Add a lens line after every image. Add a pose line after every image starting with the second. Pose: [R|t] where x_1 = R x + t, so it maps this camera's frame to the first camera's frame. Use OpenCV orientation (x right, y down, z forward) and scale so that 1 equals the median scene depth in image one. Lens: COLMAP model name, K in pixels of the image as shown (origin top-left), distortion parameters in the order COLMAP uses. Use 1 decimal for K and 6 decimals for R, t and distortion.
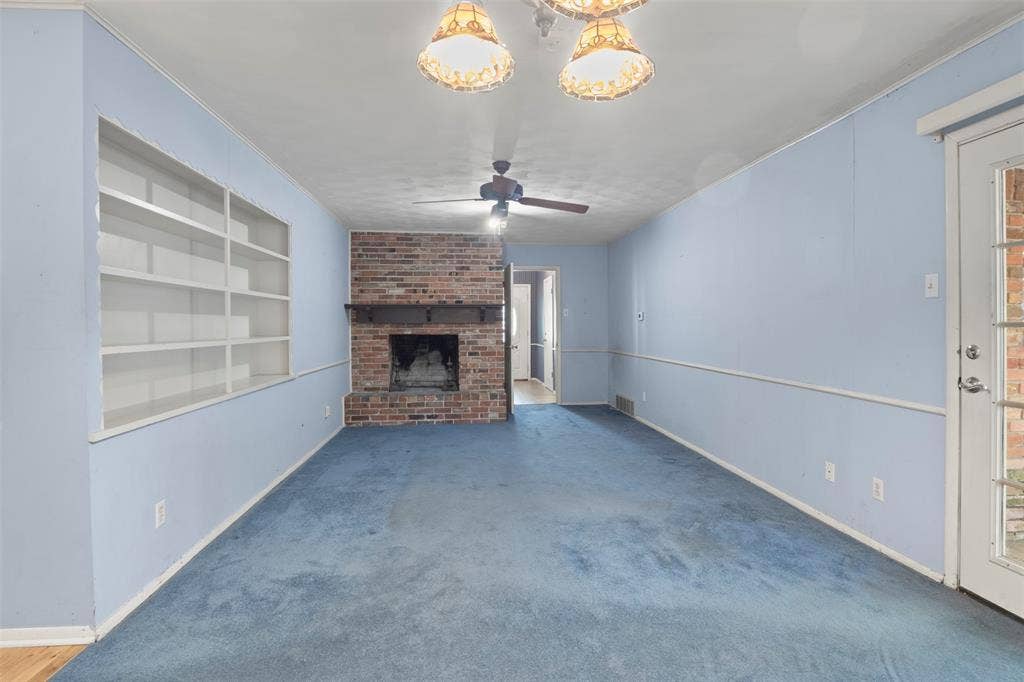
lens RADIAL K [[518.3, 0, 509.9], [0, 518.3, 335.1], [0, 0, 1]] dist [0.001800, -0.003351]
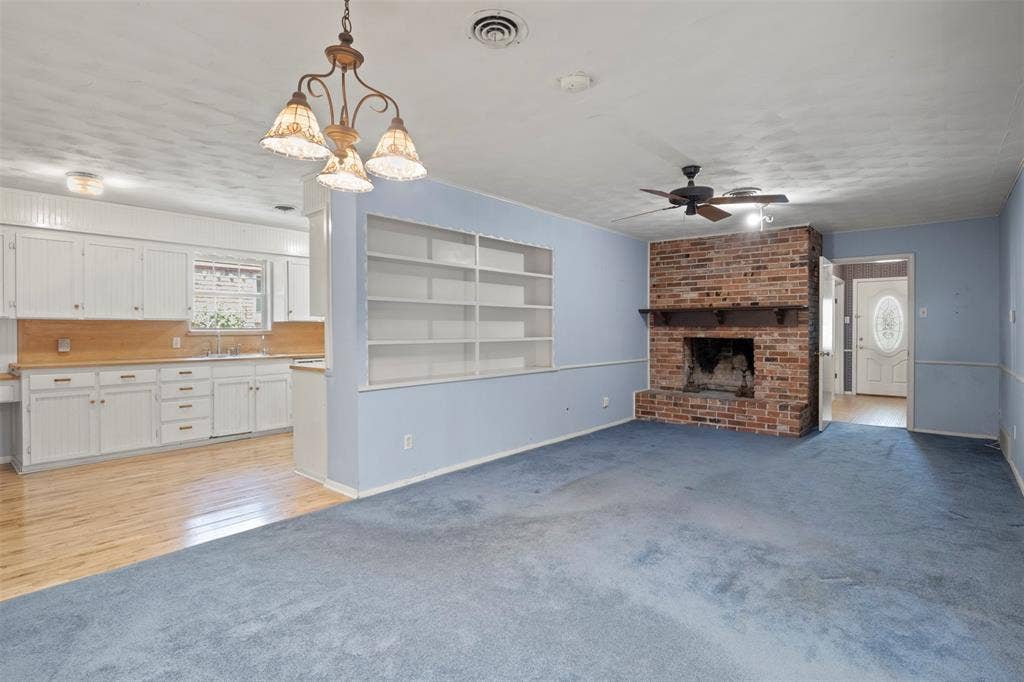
lens RADIAL K [[518.3, 0, 517.9], [0, 518.3, 336.8], [0, 0, 1]] dist [0.001800, -0.003351]
pose [[0.690878, 0.014426, -0.722827, 0.295204], [-0.015313, 0.999869, 0.005319, -0.002655], [0.722809, 0.007394, 0.691009, 0.039918]]
